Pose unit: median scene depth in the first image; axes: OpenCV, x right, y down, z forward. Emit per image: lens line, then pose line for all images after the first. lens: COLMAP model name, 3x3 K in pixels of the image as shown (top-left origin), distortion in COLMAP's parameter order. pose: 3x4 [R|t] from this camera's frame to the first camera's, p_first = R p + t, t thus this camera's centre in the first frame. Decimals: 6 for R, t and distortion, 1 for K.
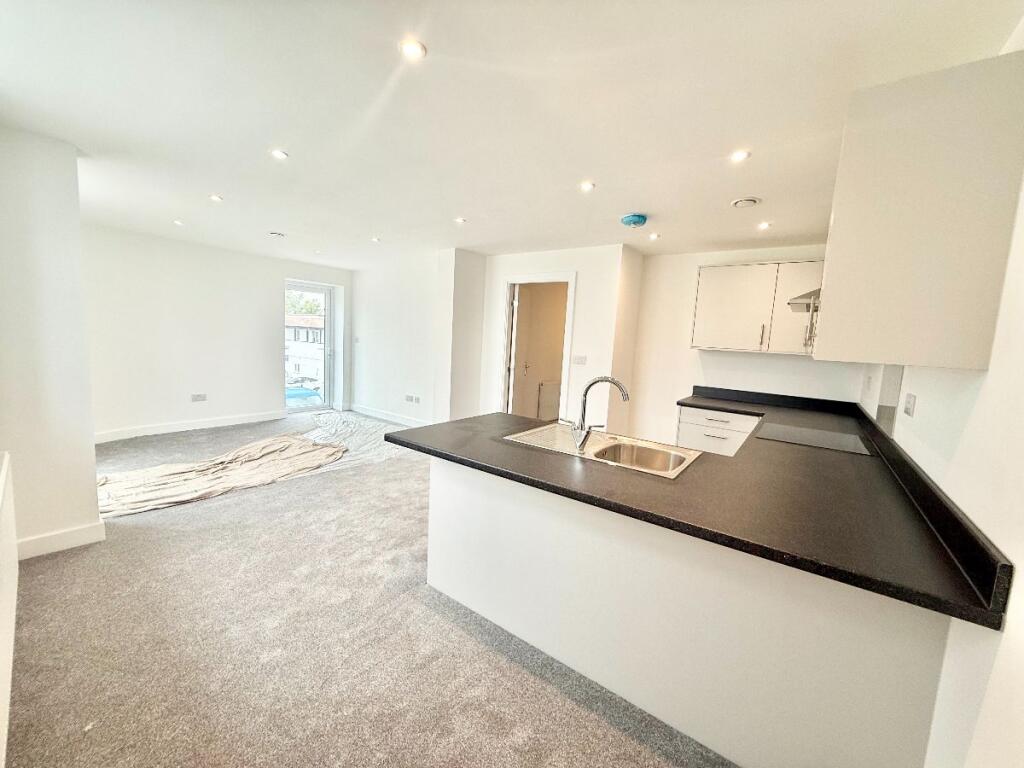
lens RADIAL K [[407.2, 0, 507.8], [0, 407.2, 382.8], [0, 0, 1]] dist [0.008429, 0.000018]
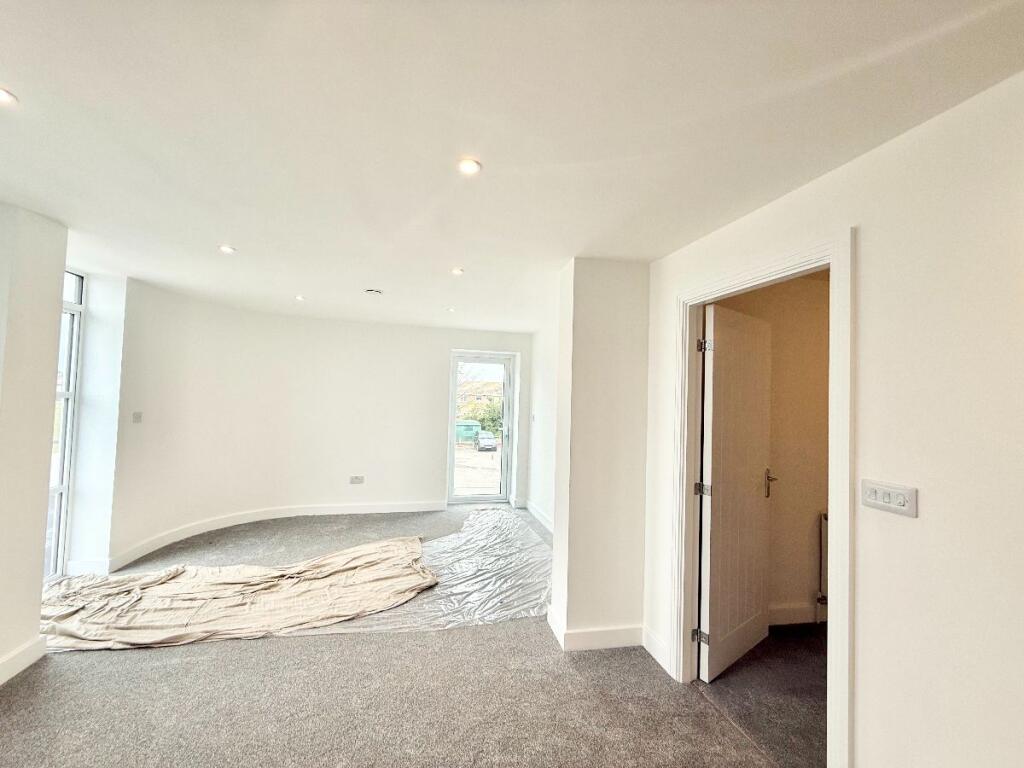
lens RADIAL K [[407.2, 0, 507.8], [0, 407.2, 382.8], [0, 0, 1]] dist [0.008429, 0.000018]
pose [[0.771496, -0.050571, -0.634221, 0.147428], [-0.062698, 0.985941, -0.154886, -0.071949], [0.633137, 0.159259, 0.757479, 0.553231]]
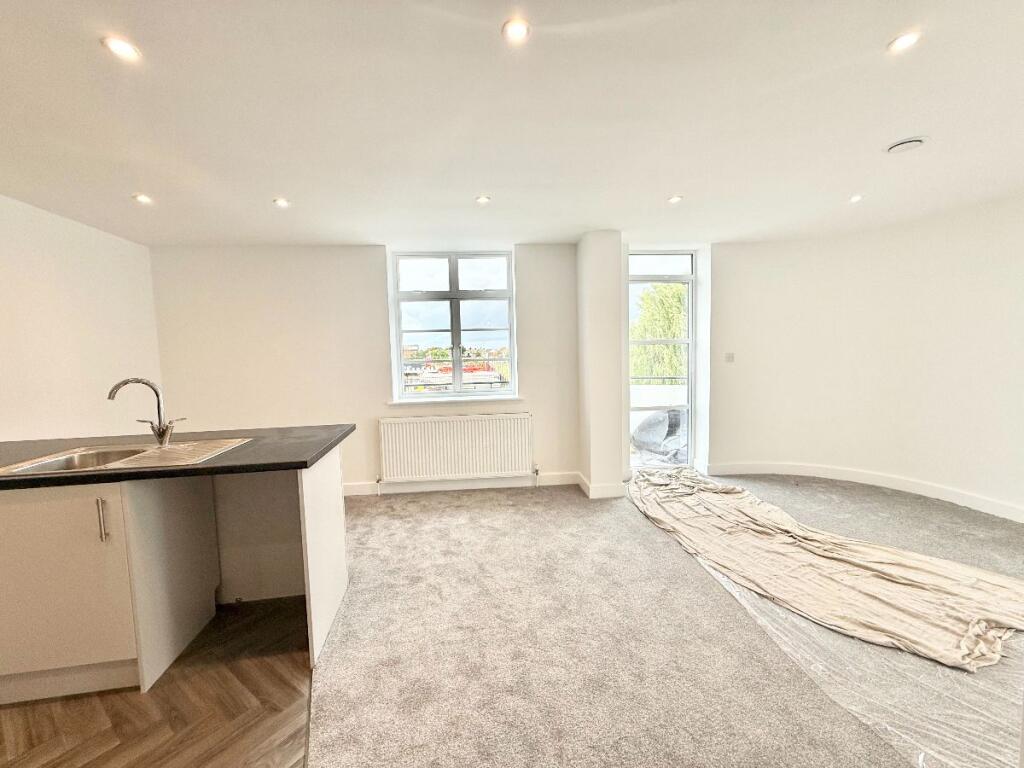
lens RADIAL K [[407.2, 0, 507.8], [0, 407.2, 382.8], [0, 0, 1]] dist [0.008429, 0.000018]
pose [[-0.711254, 0.017798, -0.702710, 0.125124], [-0.086701, 0.989825, 0.112825, -0.088175], [0.697568, 0.141173, -0.702474, 1.012623]]
